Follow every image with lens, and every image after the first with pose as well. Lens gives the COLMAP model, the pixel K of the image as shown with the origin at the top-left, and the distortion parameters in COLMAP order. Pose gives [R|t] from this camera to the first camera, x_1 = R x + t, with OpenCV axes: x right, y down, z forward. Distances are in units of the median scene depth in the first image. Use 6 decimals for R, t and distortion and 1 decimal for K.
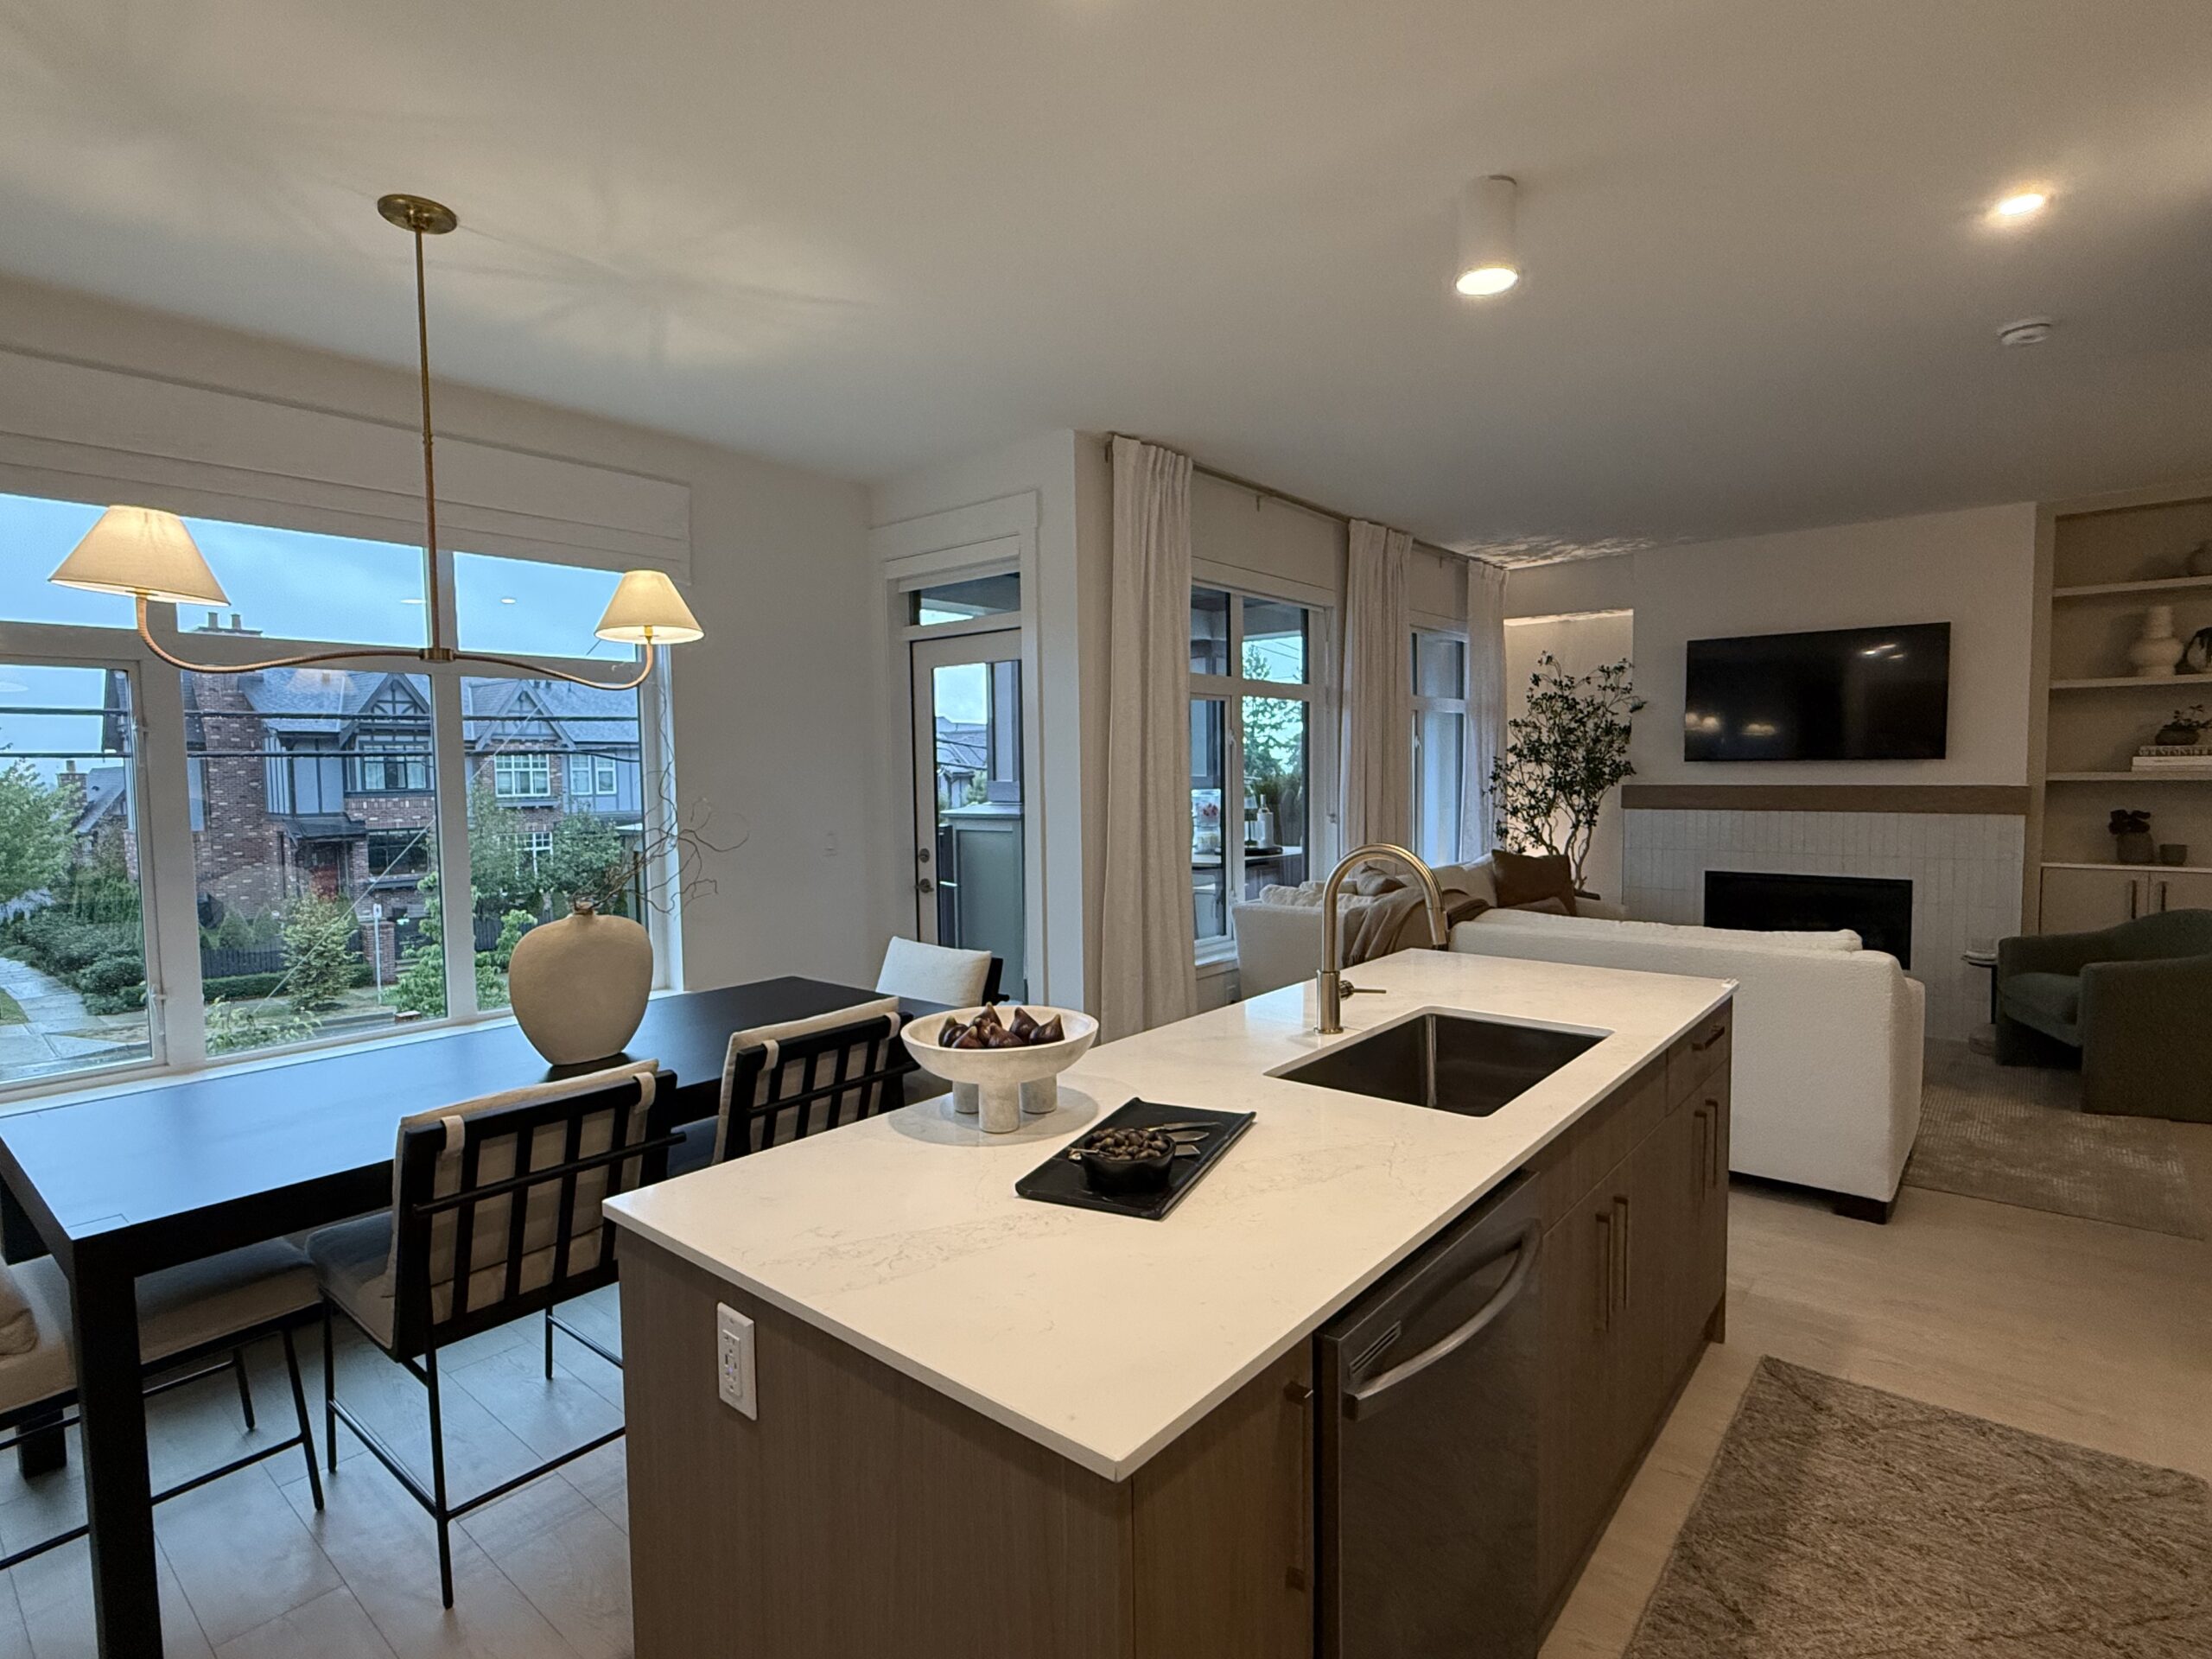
lens RADIAL K [[1110.5, 0, 1106.0], [0, 1110.5, 829.5], [0, 0, 1]] dist [-0.000480, 0.000637]
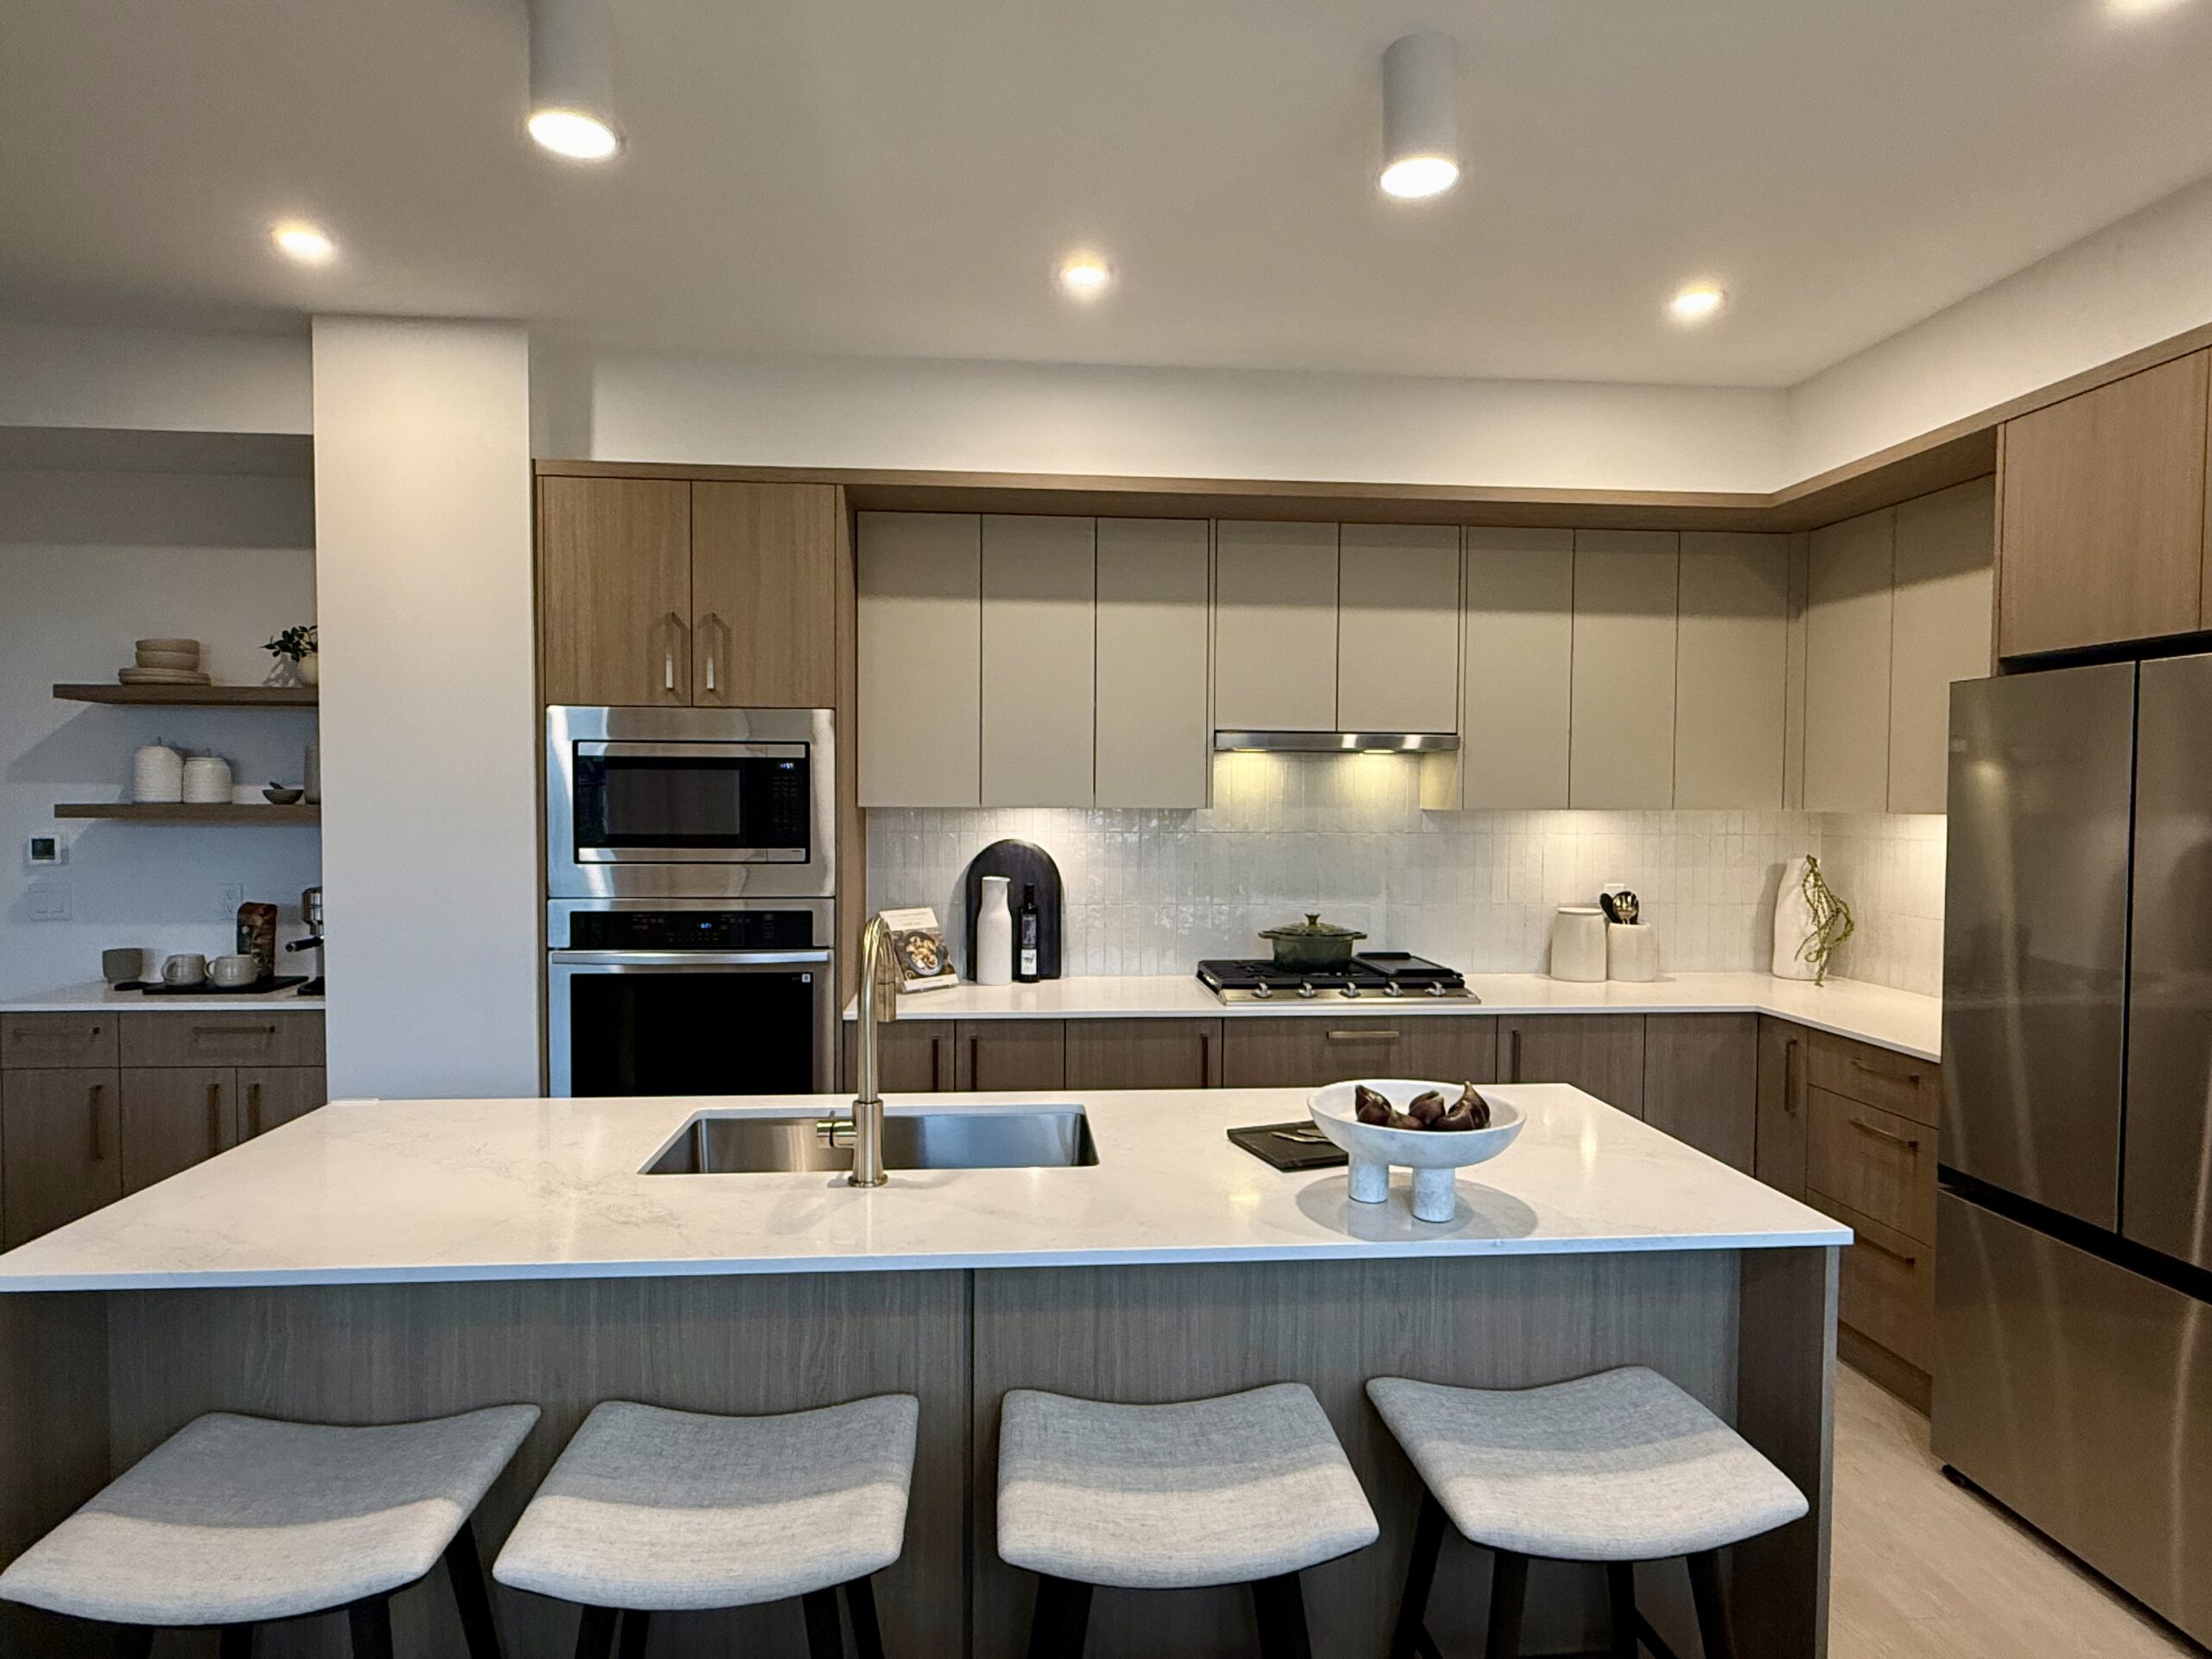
lens RADIAL K [[1230.5, 0, 1104.1], [0, 1230.5, 832.7], [0, 0, 1]] dist [0.000392, -0.000877]
pose [[-0.699937, -0.008959, 0.714148, -0.179800], [0.048745, 0.996990, 0.060283, -0.032571], [-0.712539, 0.077005, -0.697394, 0.526753]]
